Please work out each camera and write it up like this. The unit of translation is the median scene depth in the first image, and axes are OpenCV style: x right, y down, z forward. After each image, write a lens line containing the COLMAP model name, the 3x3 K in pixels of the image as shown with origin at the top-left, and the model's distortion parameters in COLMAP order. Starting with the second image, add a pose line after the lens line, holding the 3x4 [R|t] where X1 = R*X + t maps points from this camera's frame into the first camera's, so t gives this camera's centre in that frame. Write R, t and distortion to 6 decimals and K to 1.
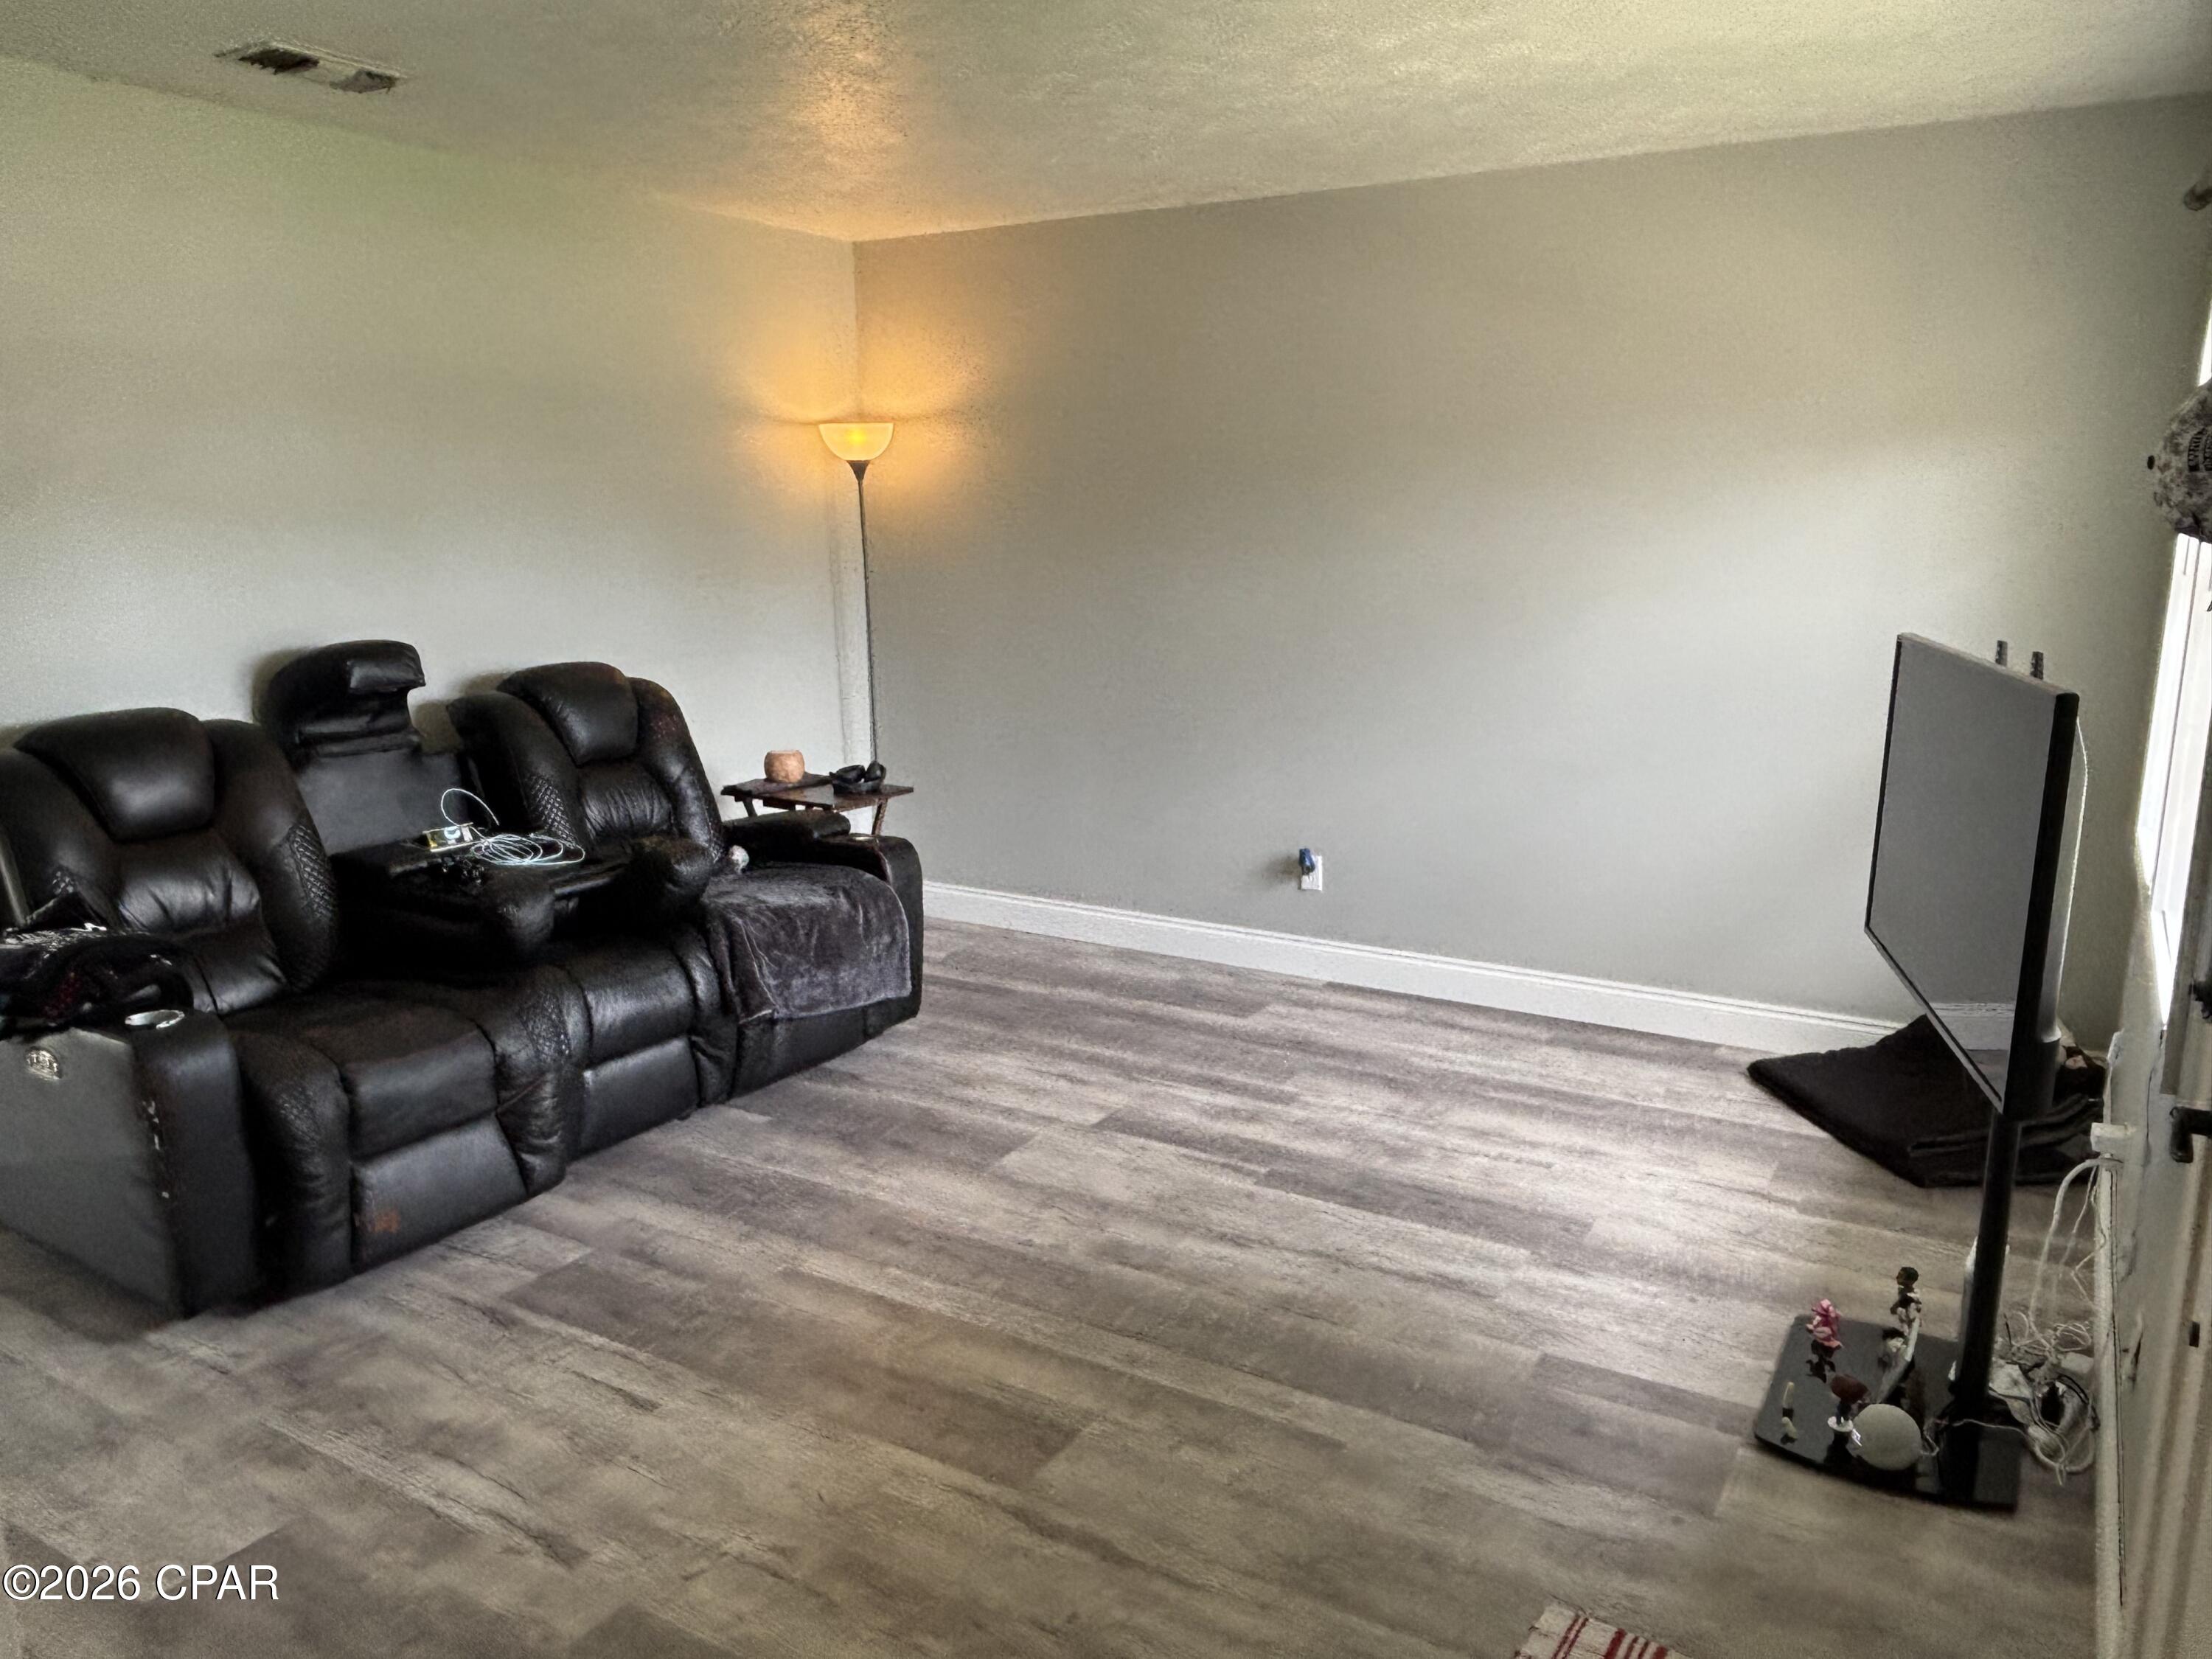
lens RADIAL K [[1581.1, 0, 1106.7], [0, 1581.1, 825.4], [0, 0, 1]] dist [0.039171, 0.002174]
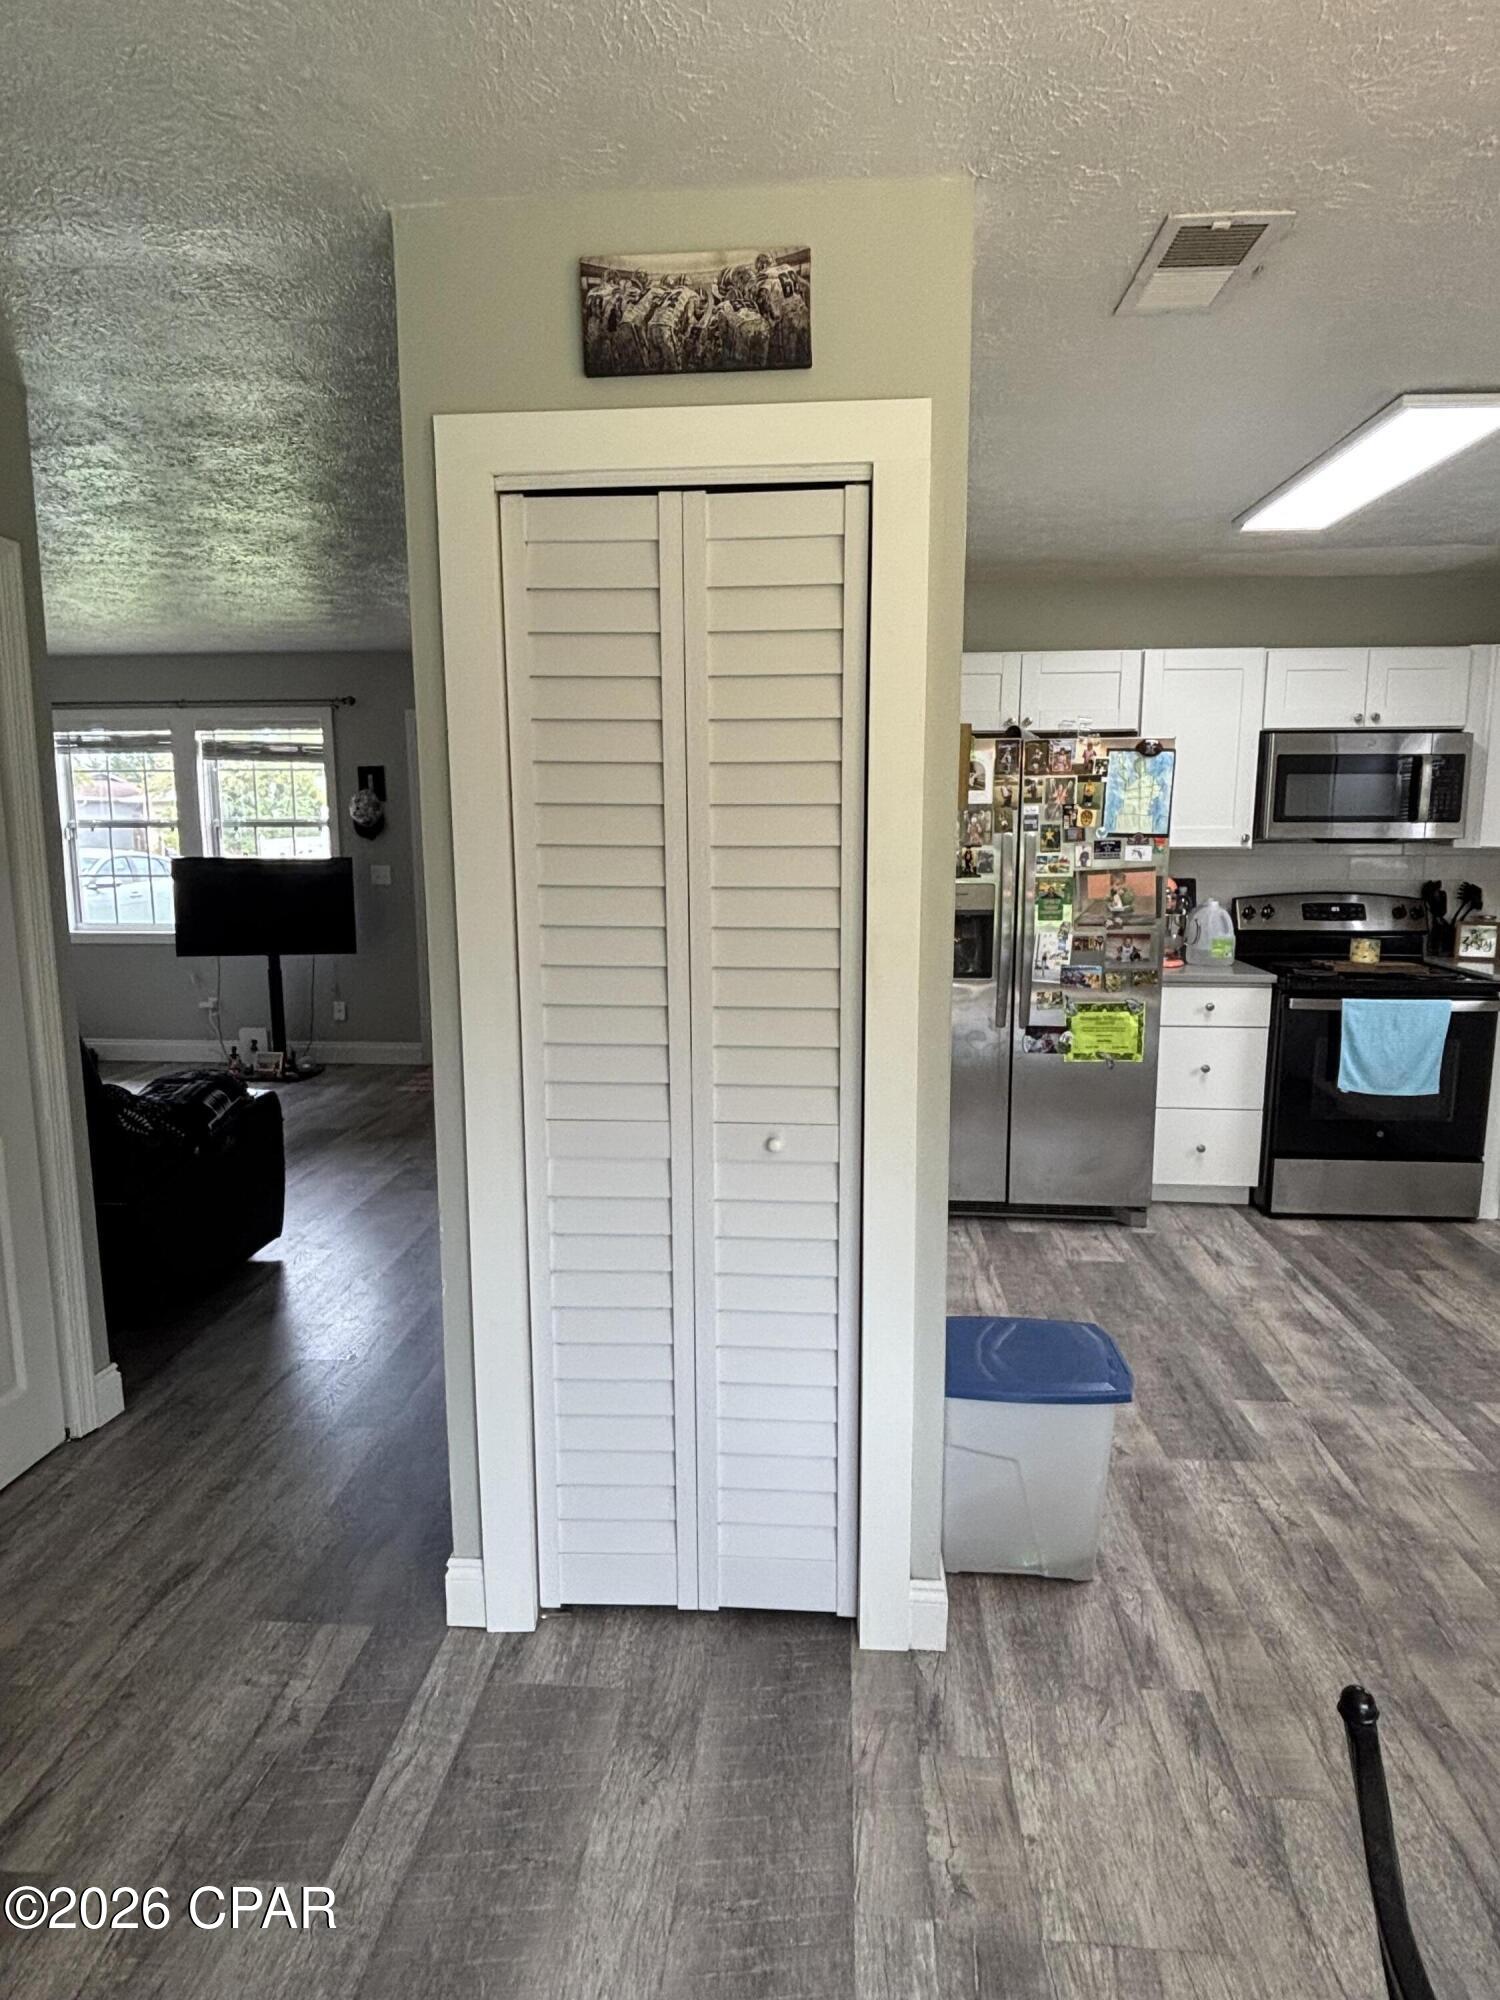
lens RADIAL K [[1137.4, 0, 747.1], [0, 1137.4, 996.5], [0, 0, 1]] dist [-0.016481, 0.009191]
pose [[-0.456421, -0.133534, 0.879687, -1.147723], [0.184076, 0.953114, 0.240187, -0.374997], [-0.870515, 0.271555, -0.410440, 1.896201]]
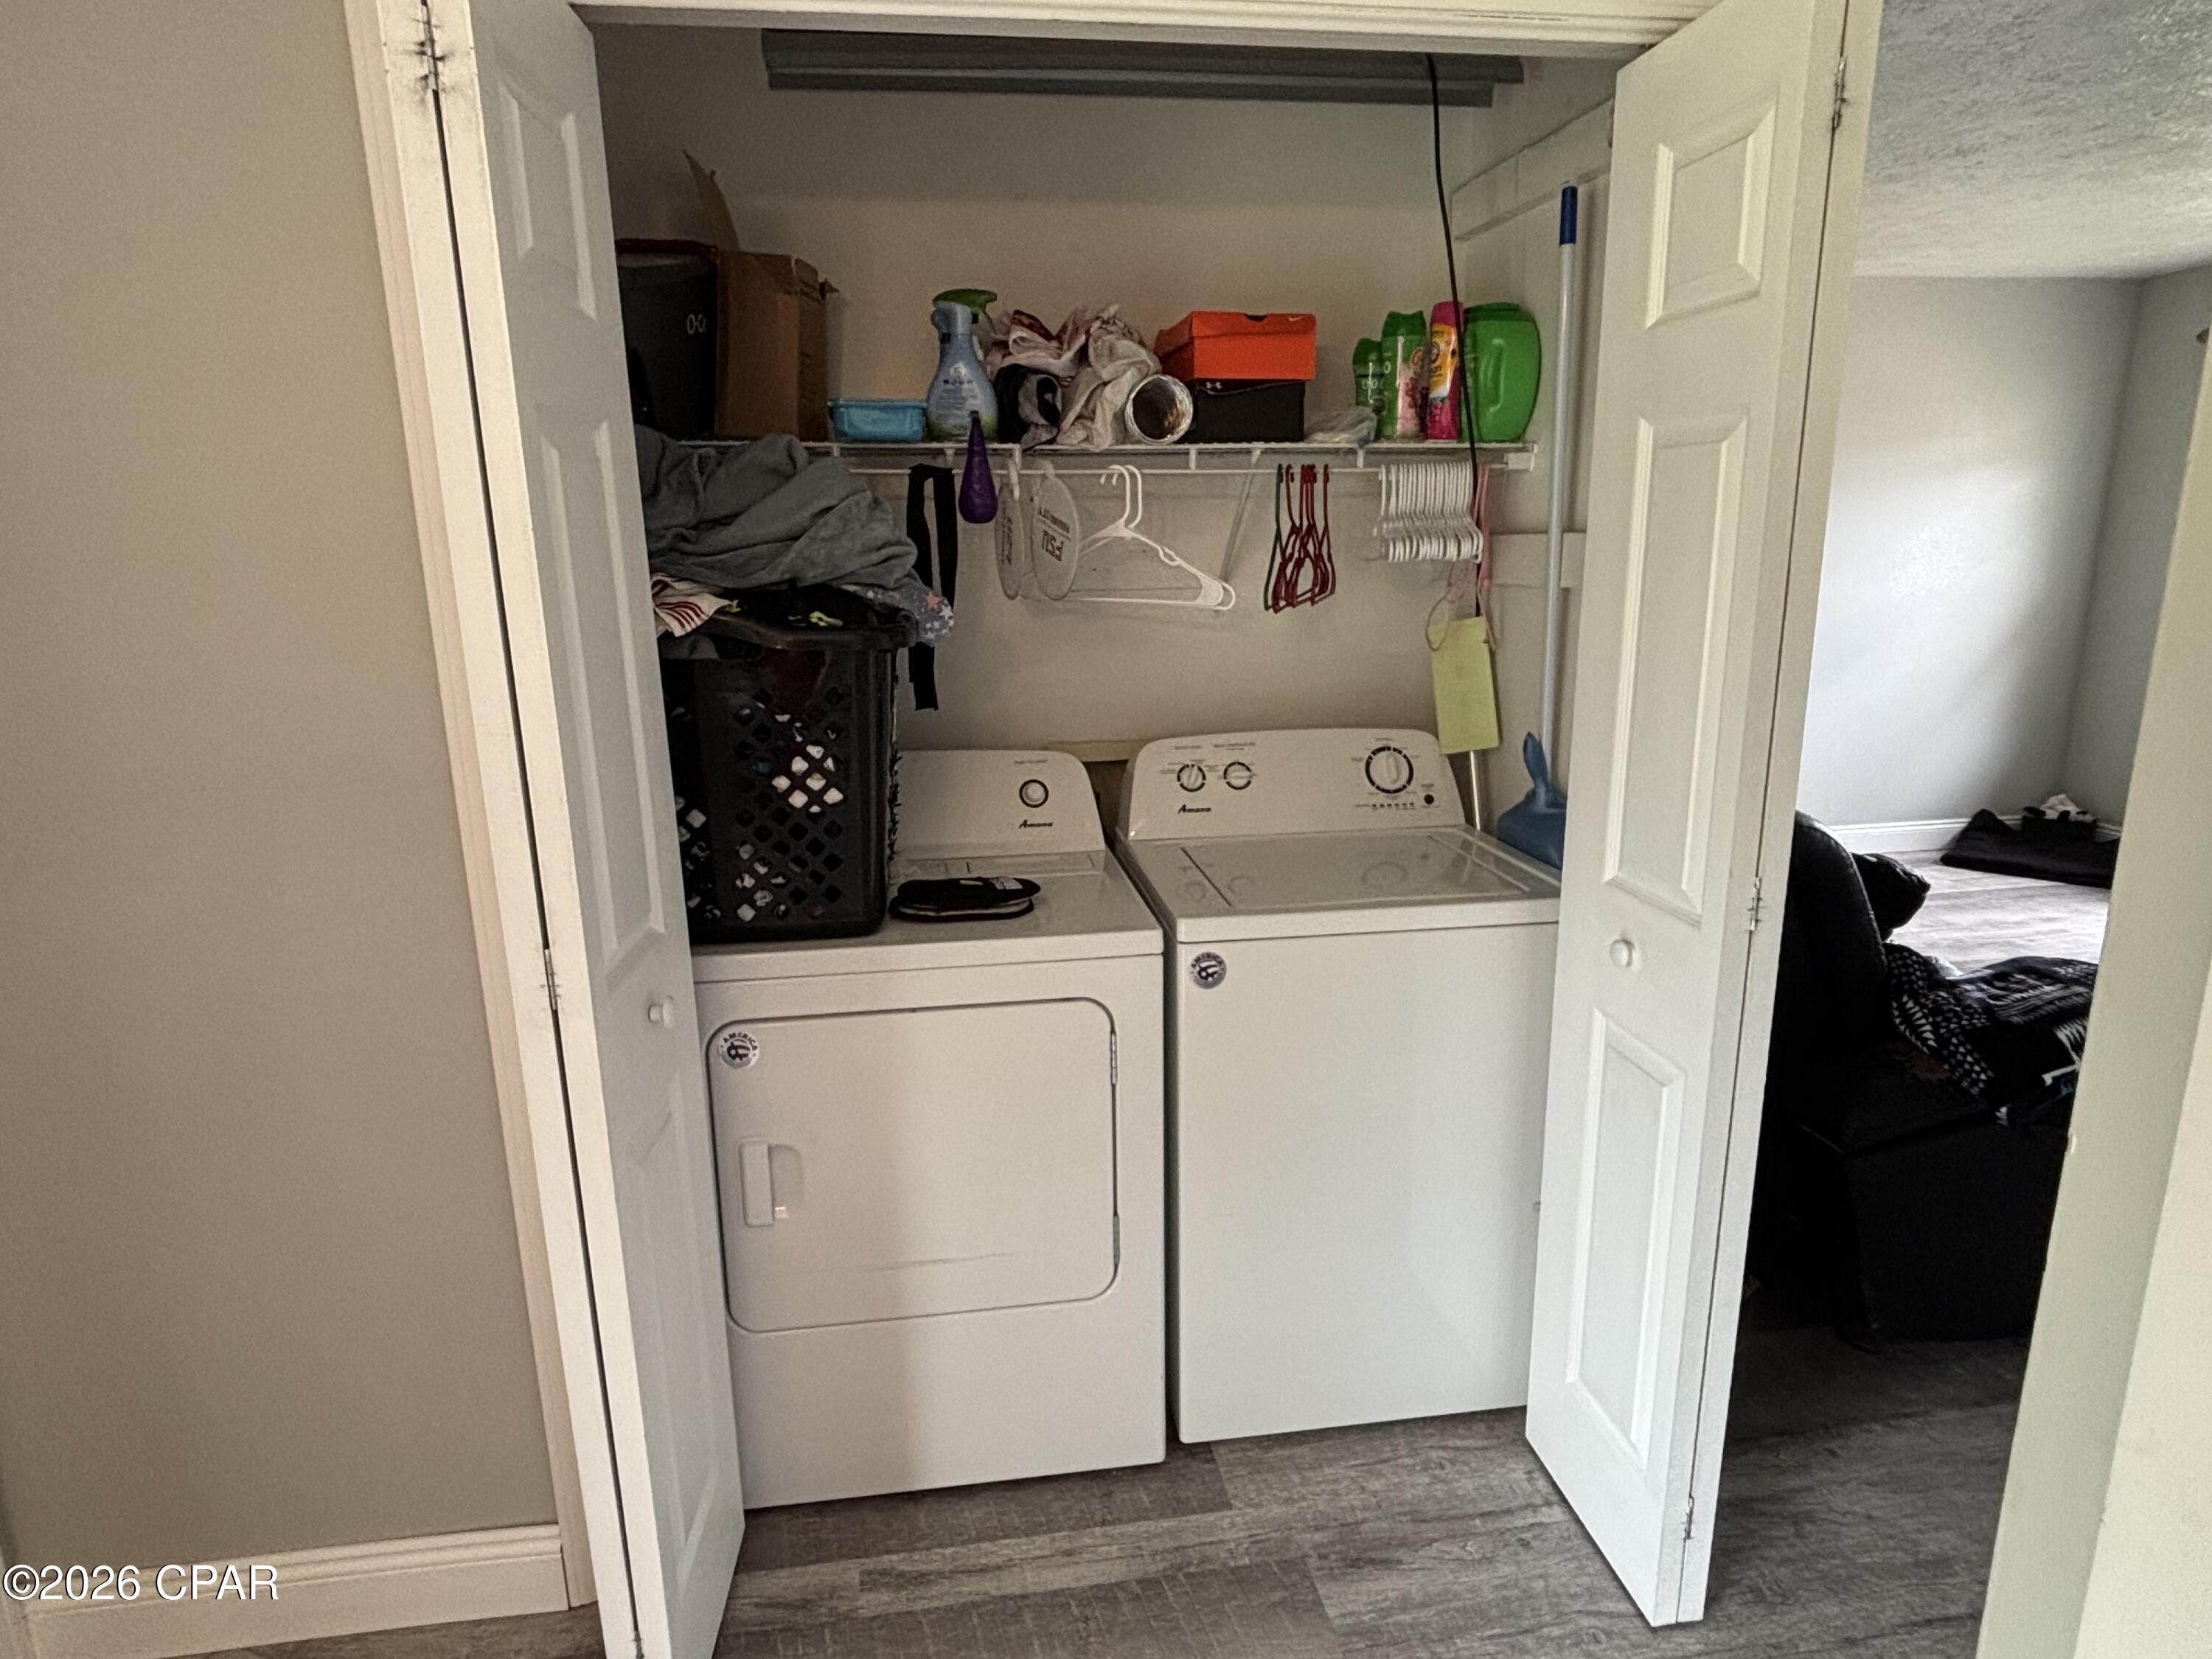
lens RADIAL K [[1258.0, 0, 1096.1], [0, 1258.0, 839.3], [0, 0, 1]] dist [-0.016481, 0.009191]
pose [[0.765393, -0.158121, 0.623836, -0.668573], [0.148070, 0.986609, 0.068402, -0.319516], [-0.626298, 0.040017, 0.778556, 1.716806]]
